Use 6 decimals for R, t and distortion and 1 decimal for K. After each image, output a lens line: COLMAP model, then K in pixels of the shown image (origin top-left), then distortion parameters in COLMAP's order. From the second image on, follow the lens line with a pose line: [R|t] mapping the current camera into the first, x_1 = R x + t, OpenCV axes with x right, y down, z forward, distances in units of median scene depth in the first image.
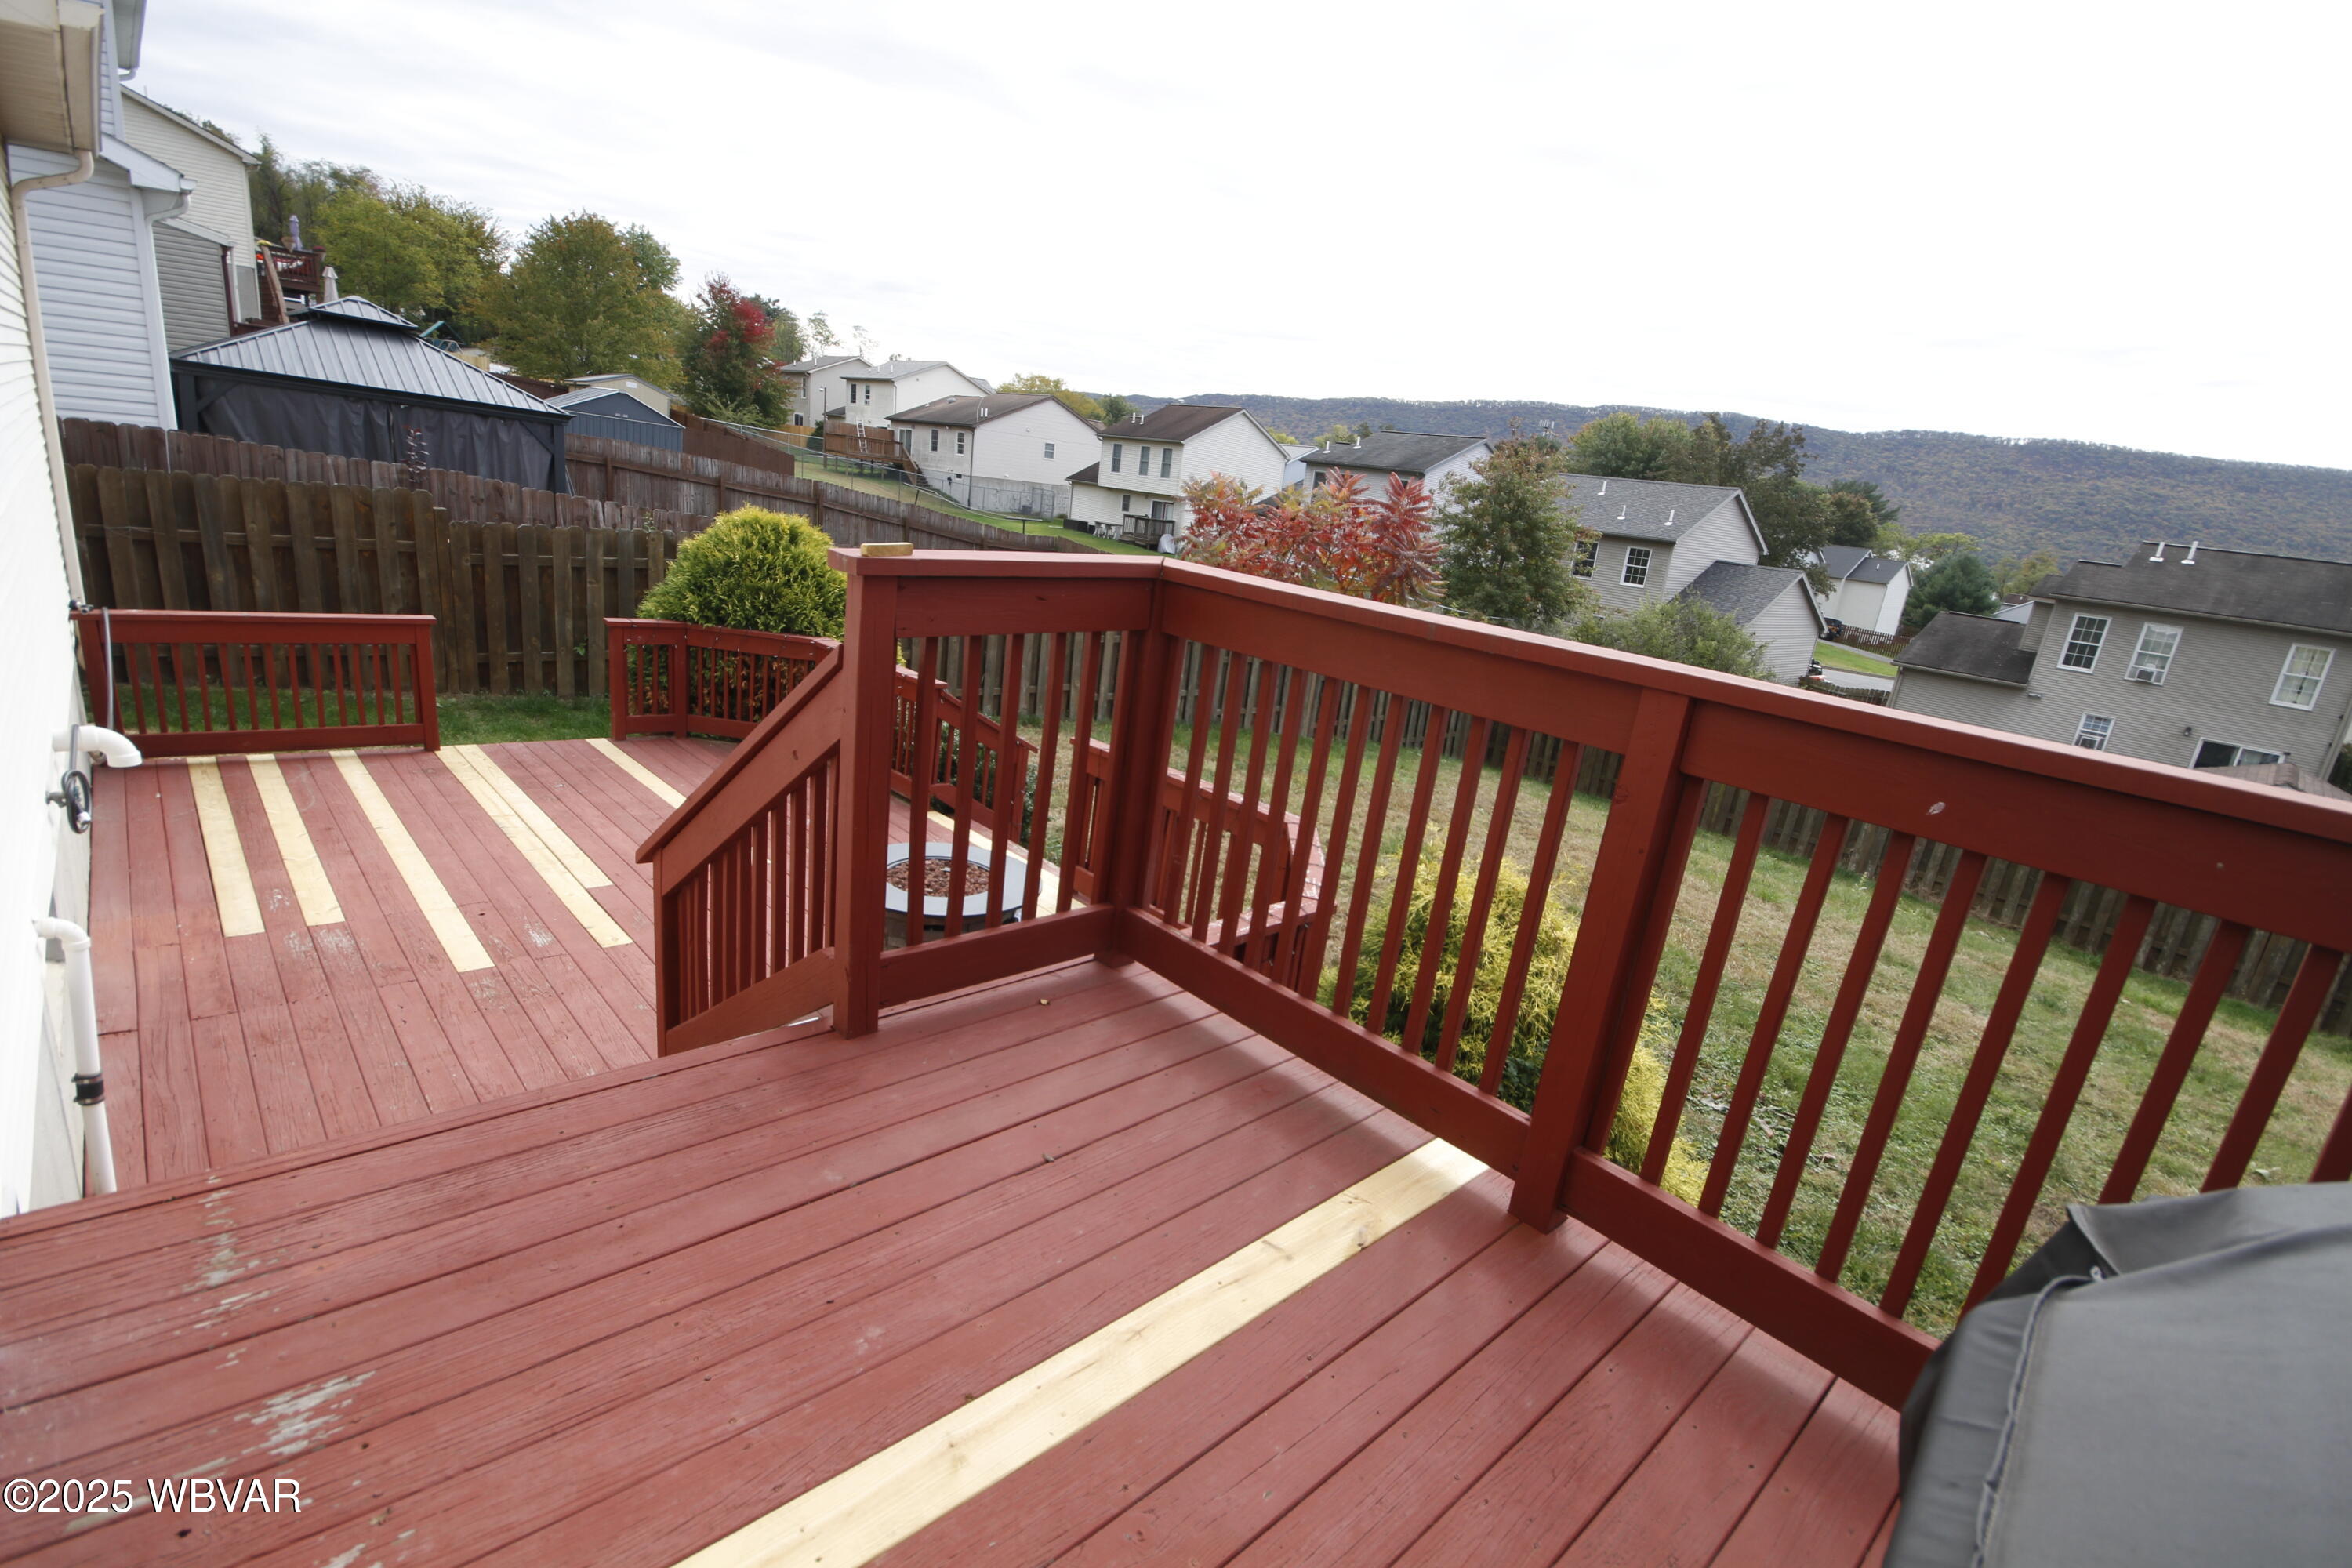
lens RADIAL K [[1079.7, 0, 1193.5], [0, 1079.7, 817.7], [0, 0, 1]] dist [0.015918, -0.013092]
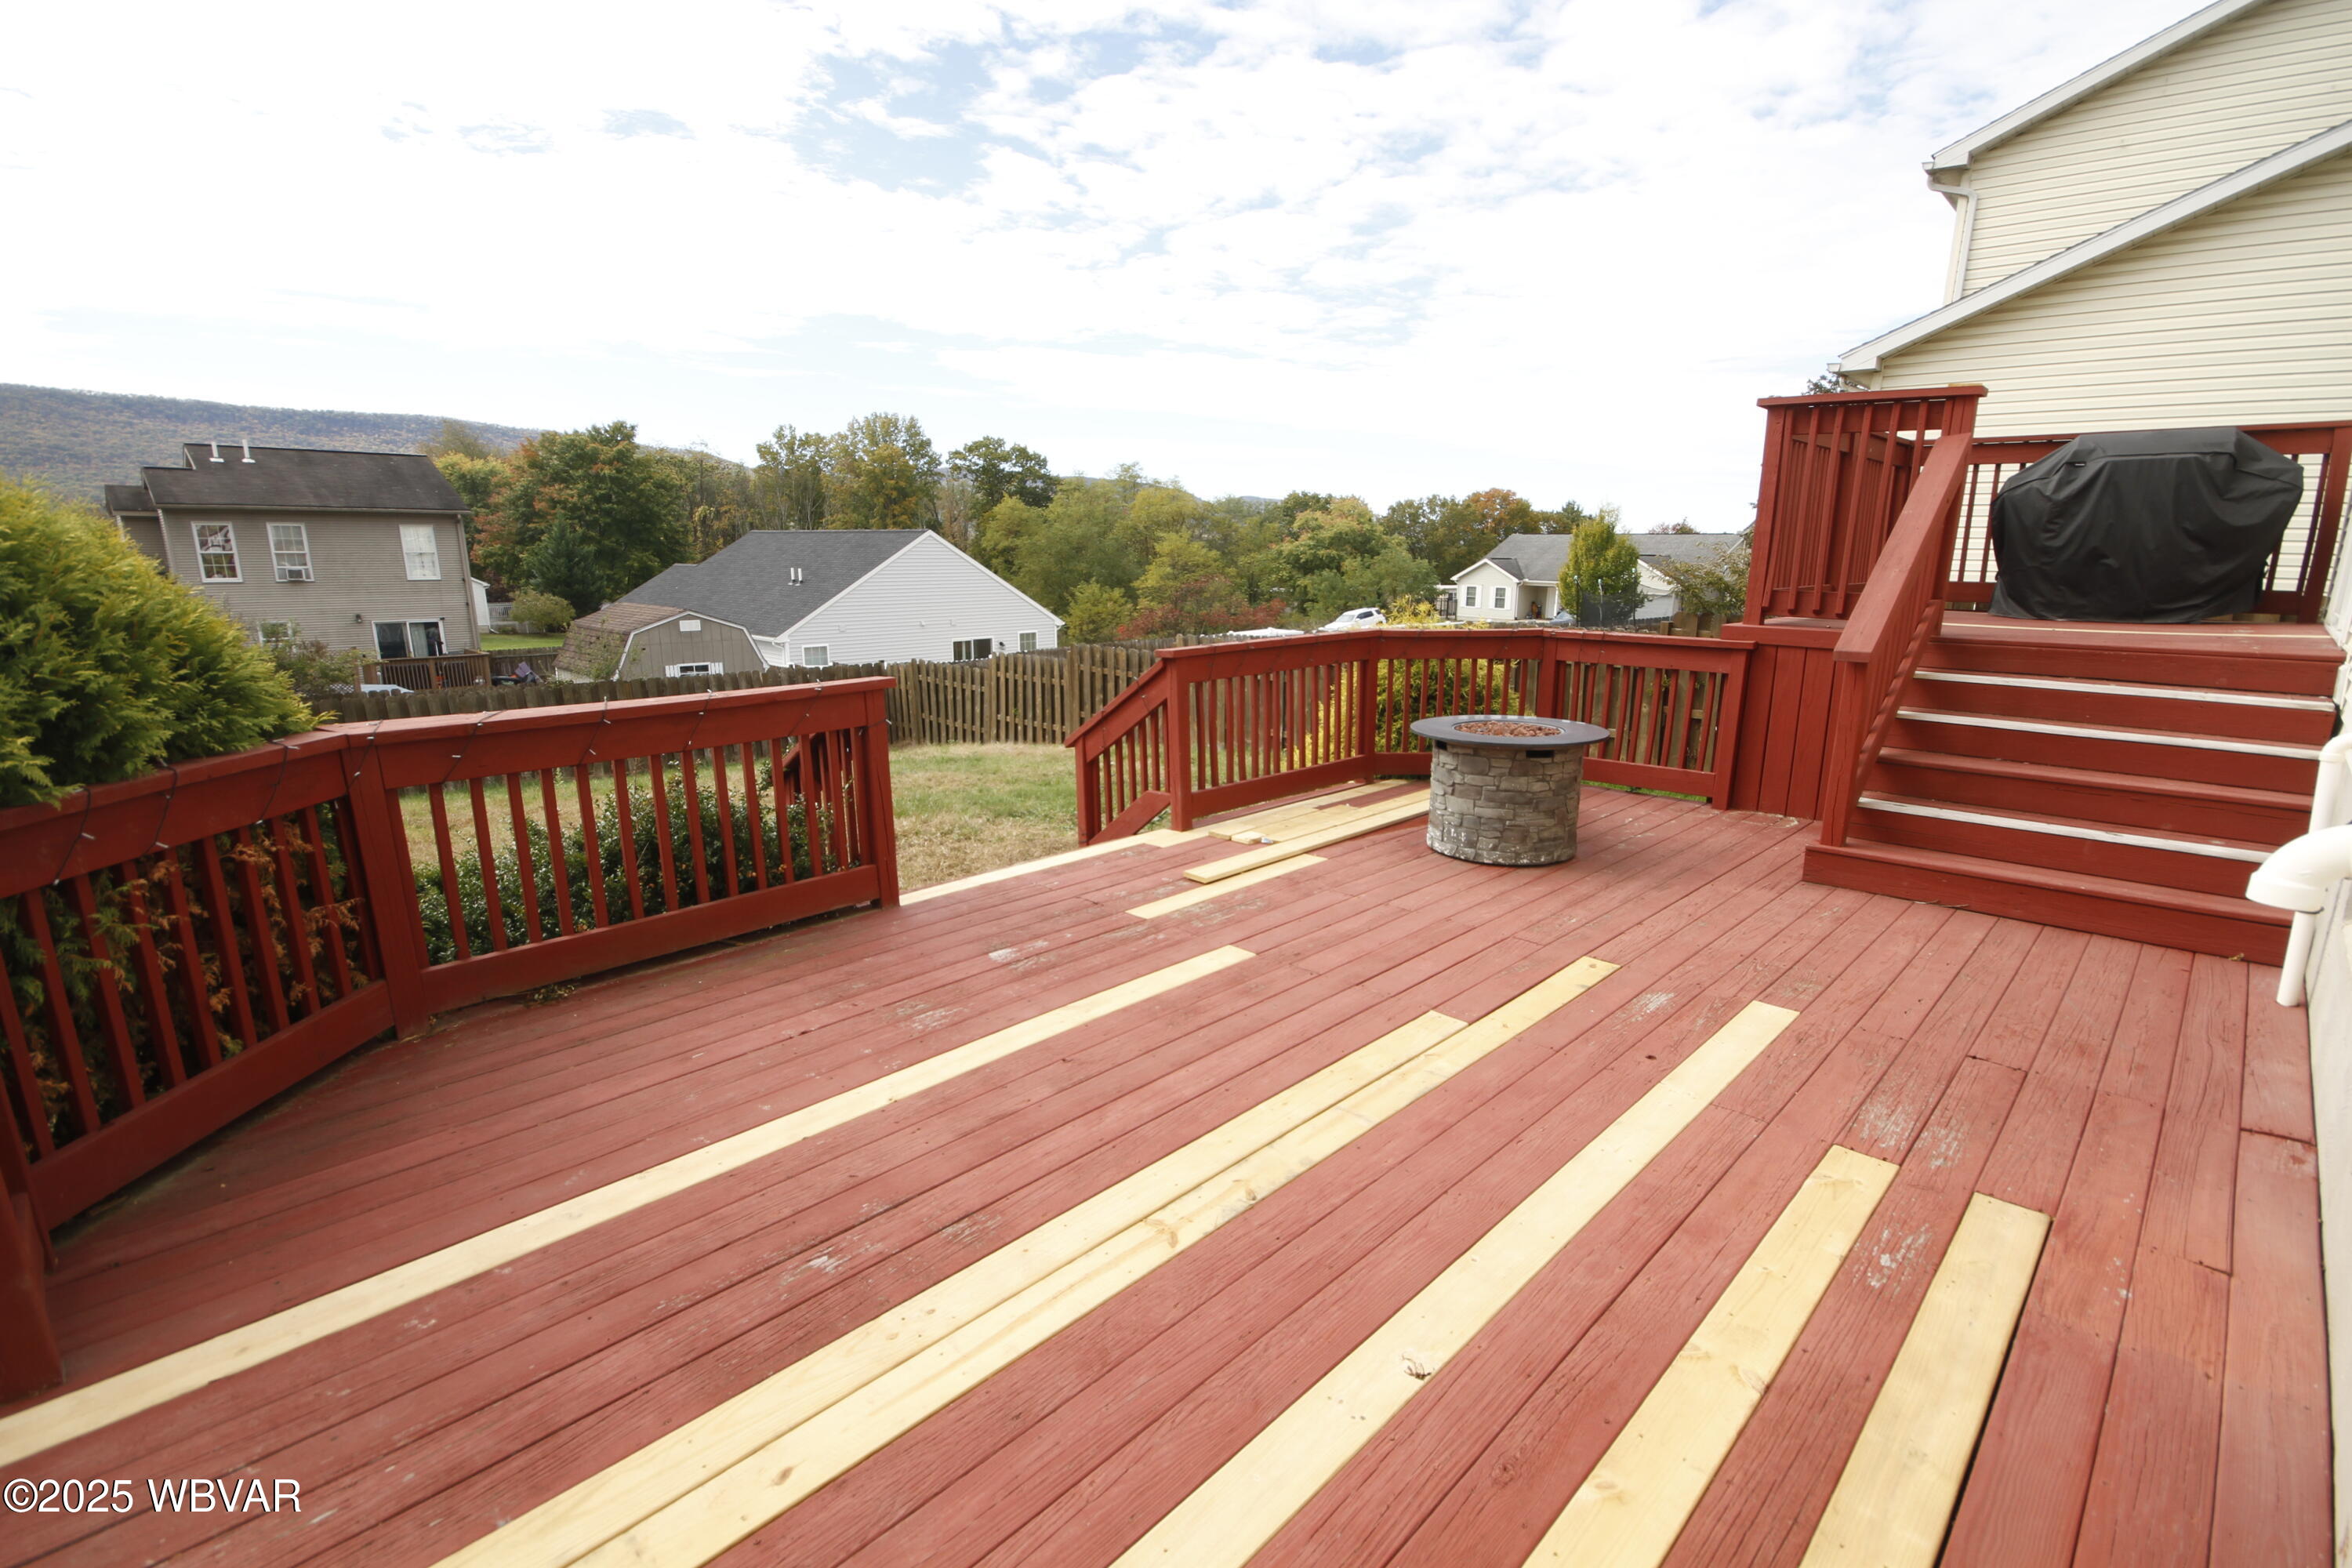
lens RADIAL K [[1079.7, 0, 1193.5], [0, 1079.7, 817.7], [0, 0, 1]] dist [0.015918, -0.013092]
pose [[-0.049929, -0.353548, 0.934083, -1.111720], [0.278111, 0.893337, 0.352992, -0.295413], [-0.959250, 0.277403, 0.053722, 1.134219]]
